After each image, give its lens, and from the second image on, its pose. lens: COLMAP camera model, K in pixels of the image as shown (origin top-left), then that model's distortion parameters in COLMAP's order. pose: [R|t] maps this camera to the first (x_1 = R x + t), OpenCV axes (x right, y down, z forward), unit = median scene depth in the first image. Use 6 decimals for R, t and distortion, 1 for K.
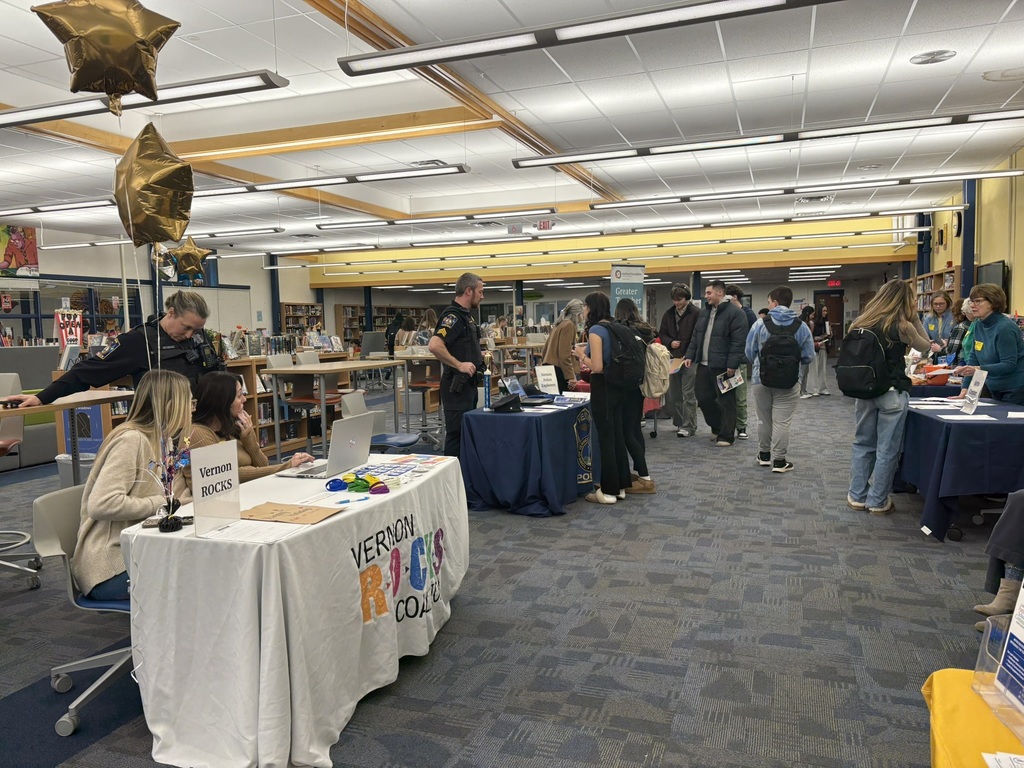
lens RADIAL K [[746.3, 0, 506.1], [0, 746.3, 389.0], [0, 0, 1]] dist [0.075050, -0.103575]
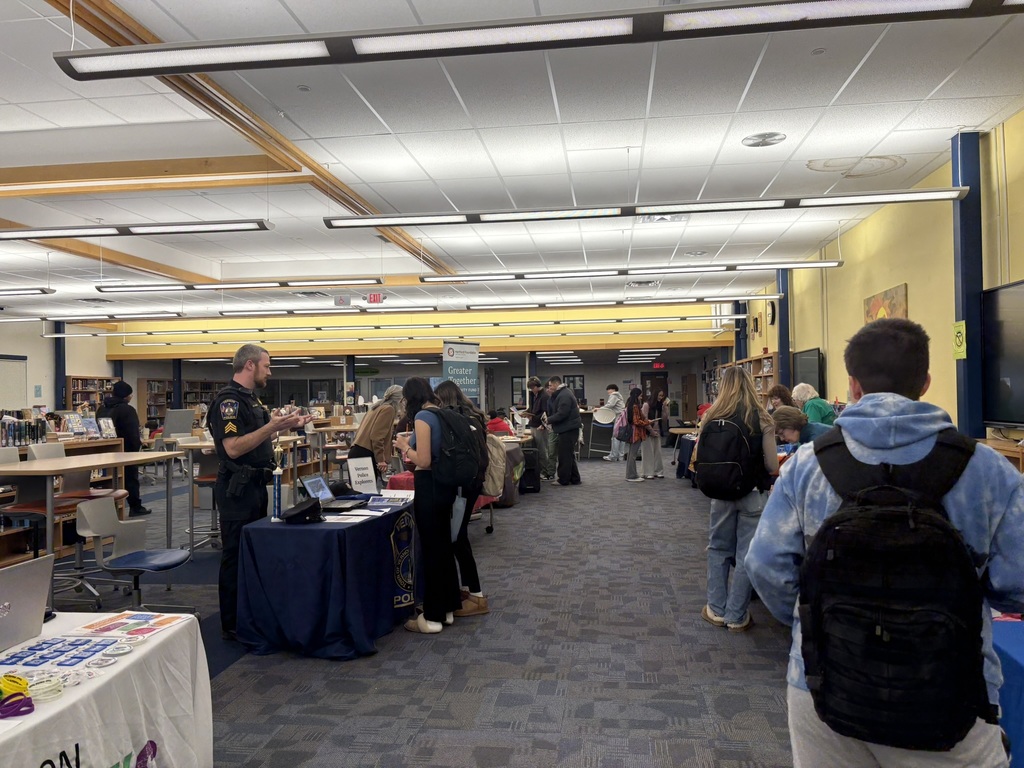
lens RADIAL K [[746.3, 0, 506.1], [0, 746.3, 389.0], [0, 0, 1]] dist [0.075050, -0.103575]
pose [[0.977620, 0.011425, 0.210066, 0.037332], [0.009904, 0.994918, -0.100202, -0.023906], [-0.210143, 0.100040, 0.972539, 0.151359]]
